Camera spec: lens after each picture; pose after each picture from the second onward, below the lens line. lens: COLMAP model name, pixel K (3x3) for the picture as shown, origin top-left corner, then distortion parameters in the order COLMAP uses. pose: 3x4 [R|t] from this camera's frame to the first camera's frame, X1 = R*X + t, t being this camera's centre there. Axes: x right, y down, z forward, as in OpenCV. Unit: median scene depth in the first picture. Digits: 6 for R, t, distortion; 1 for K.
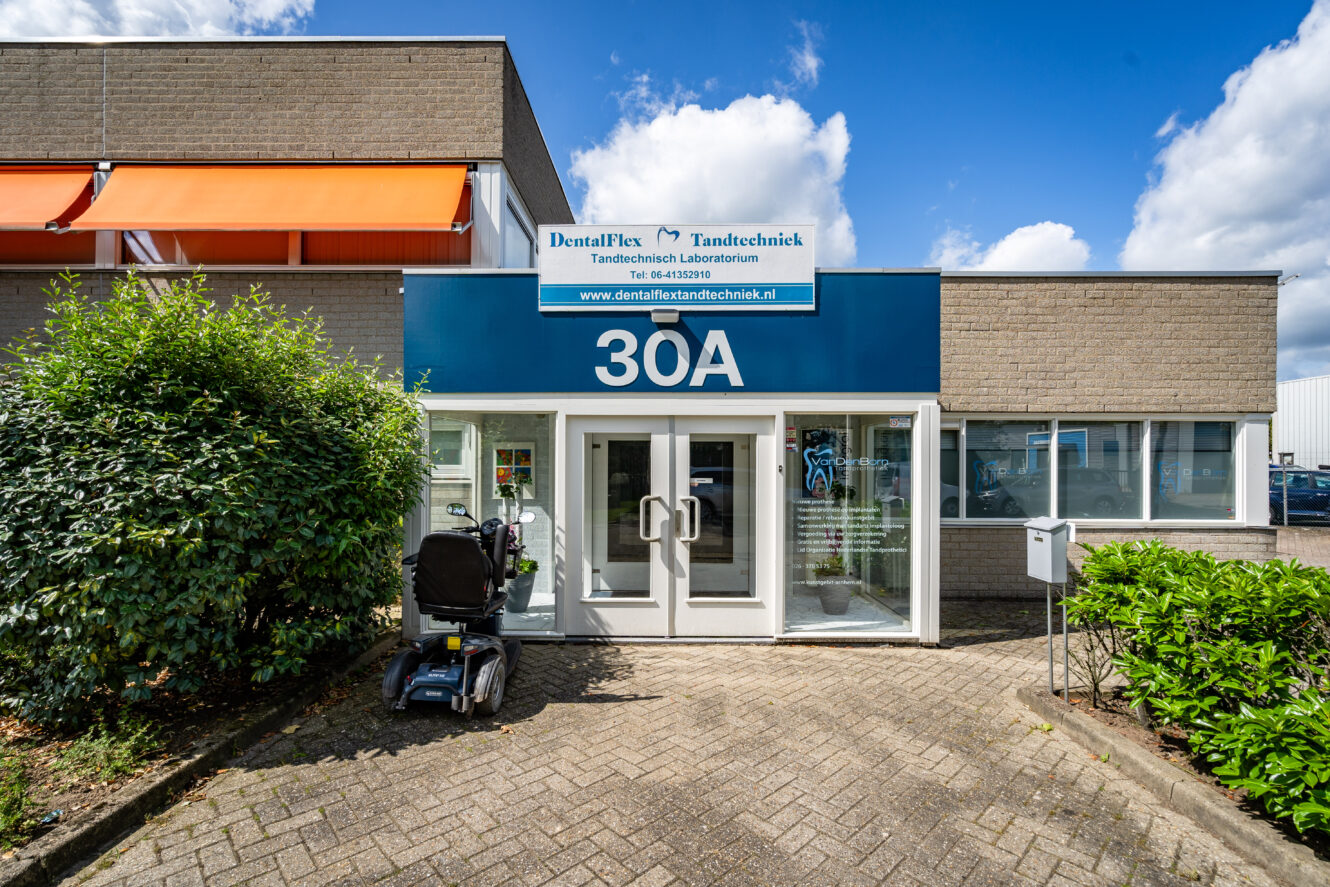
lens RADIAL K [[604.7, 0, 657.8], [0, 604.7, 464.6], [0, 0, 1]] dist [0.002877, 0.000687]
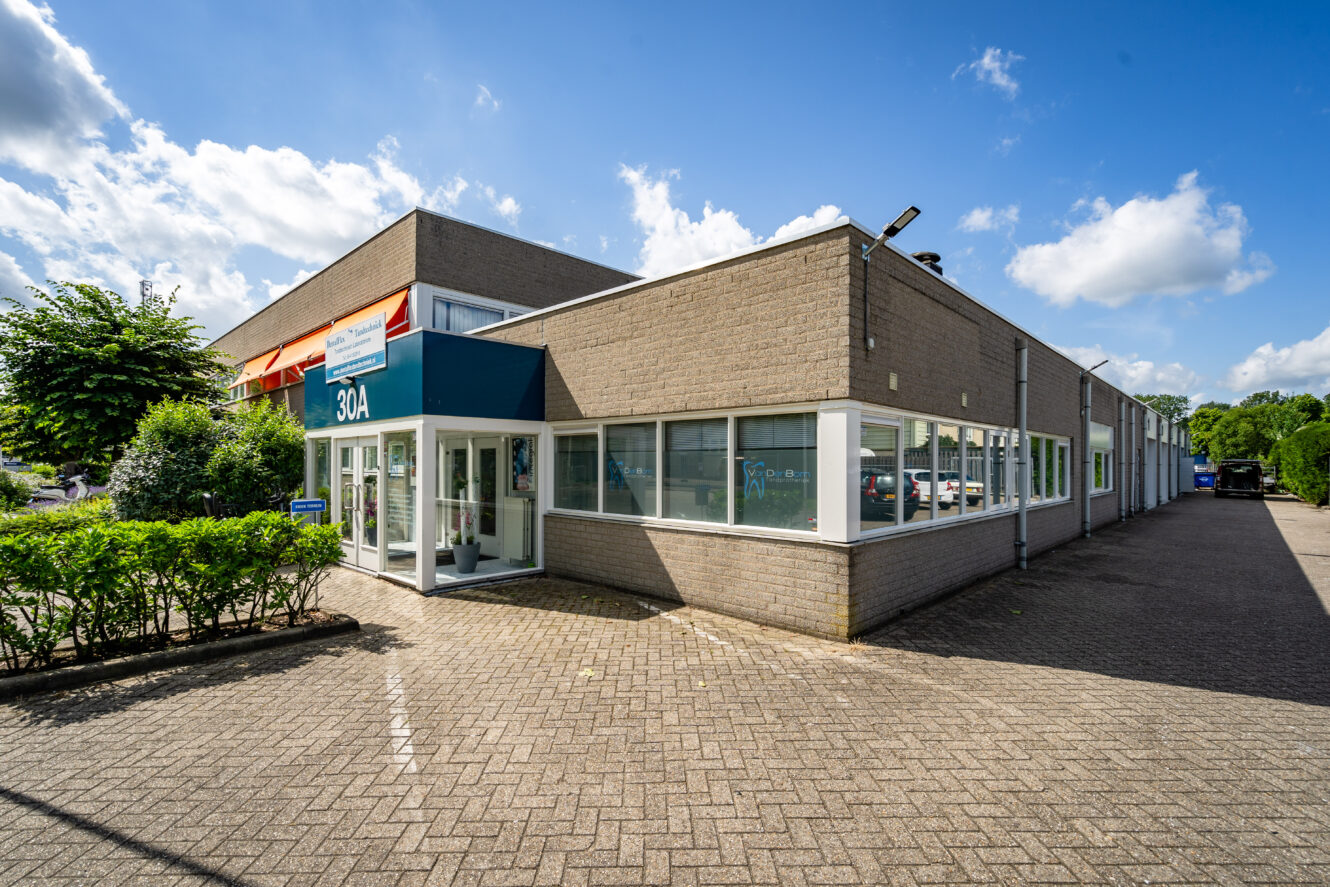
lens RADIAL K [[604.7, 0, 661.0], [0, 604.7, 453.2], [0, 0, 1]] dist [0.002877, 0.000687]
pose [[0.724741, -0.013669, -0.688886, 1.379417], [0.005180, 0.999883, -0.014390, -0.004300], [0.689002, 0.006861, 0.724727, 0.266777]]
